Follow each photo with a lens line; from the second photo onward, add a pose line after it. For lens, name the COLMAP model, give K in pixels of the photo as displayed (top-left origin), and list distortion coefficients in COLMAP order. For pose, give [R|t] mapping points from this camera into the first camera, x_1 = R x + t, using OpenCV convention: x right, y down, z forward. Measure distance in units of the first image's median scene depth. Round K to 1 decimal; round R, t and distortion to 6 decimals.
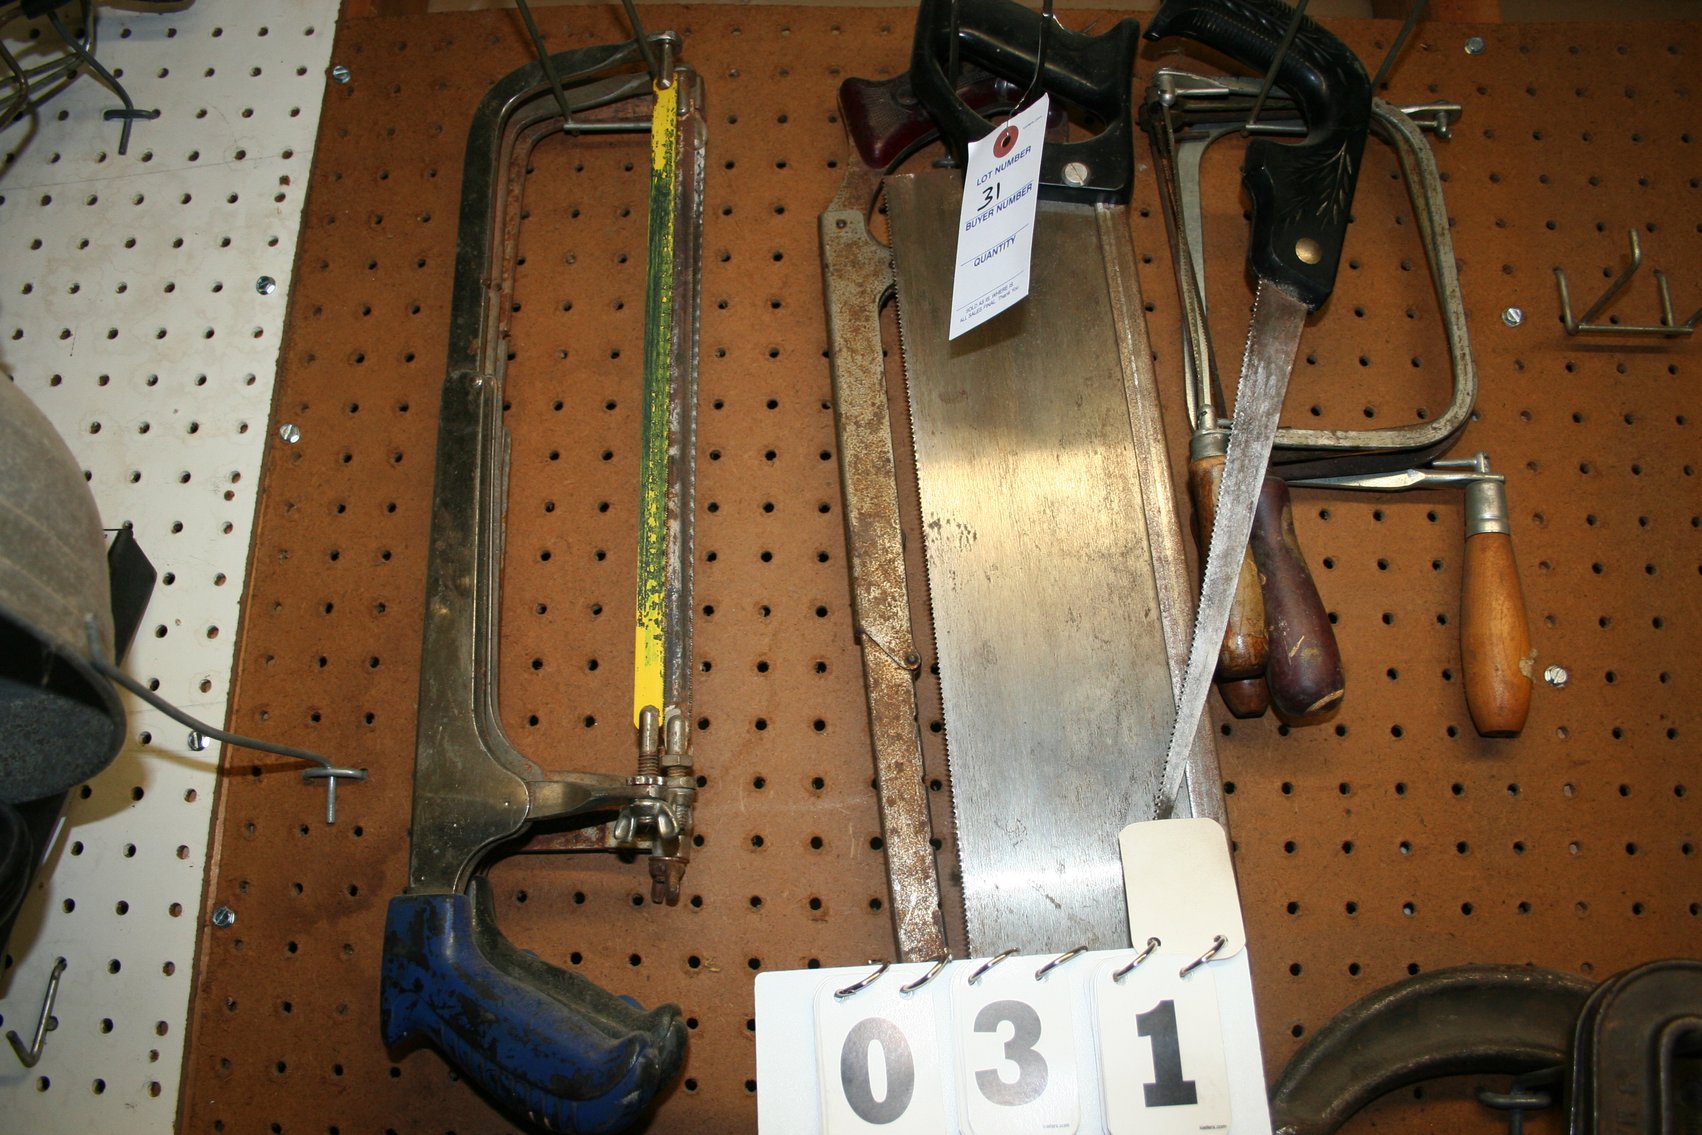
lens RADIAL K [[1421.7, 0, 857.9], [0, 1421.7, 572.5], [0, 0, 1]] dist [-0.146802, 0.135725]
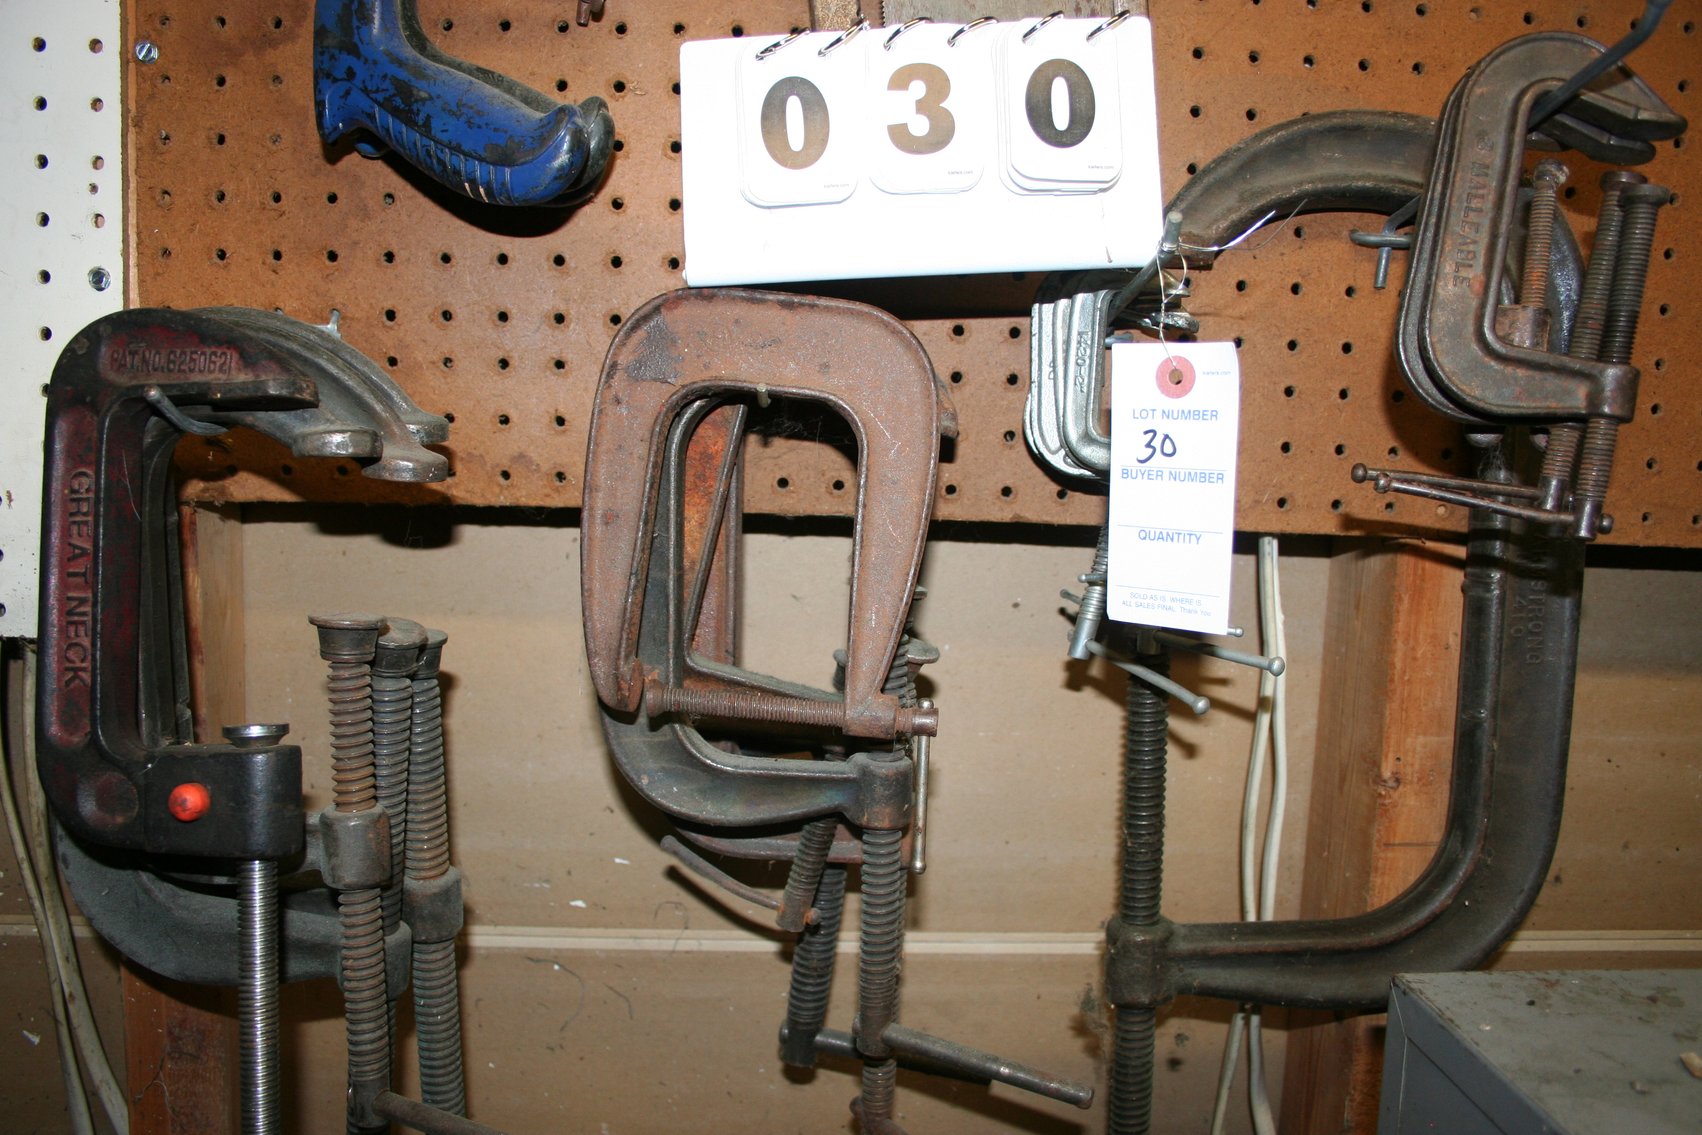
lens RADIAL K [[1429.8, 0, 851.0], [0, 1429.8, 567.5], [0, 0, 1]] dist [-0.132364, 0.132696]
pose [[0.998608, 0.007903, 0.052147, 0.002685], [-0.025596, 0.937086, 0.348159, 0.270538], [-0.046115, -0.349009, 0.935984, -0.111144]]
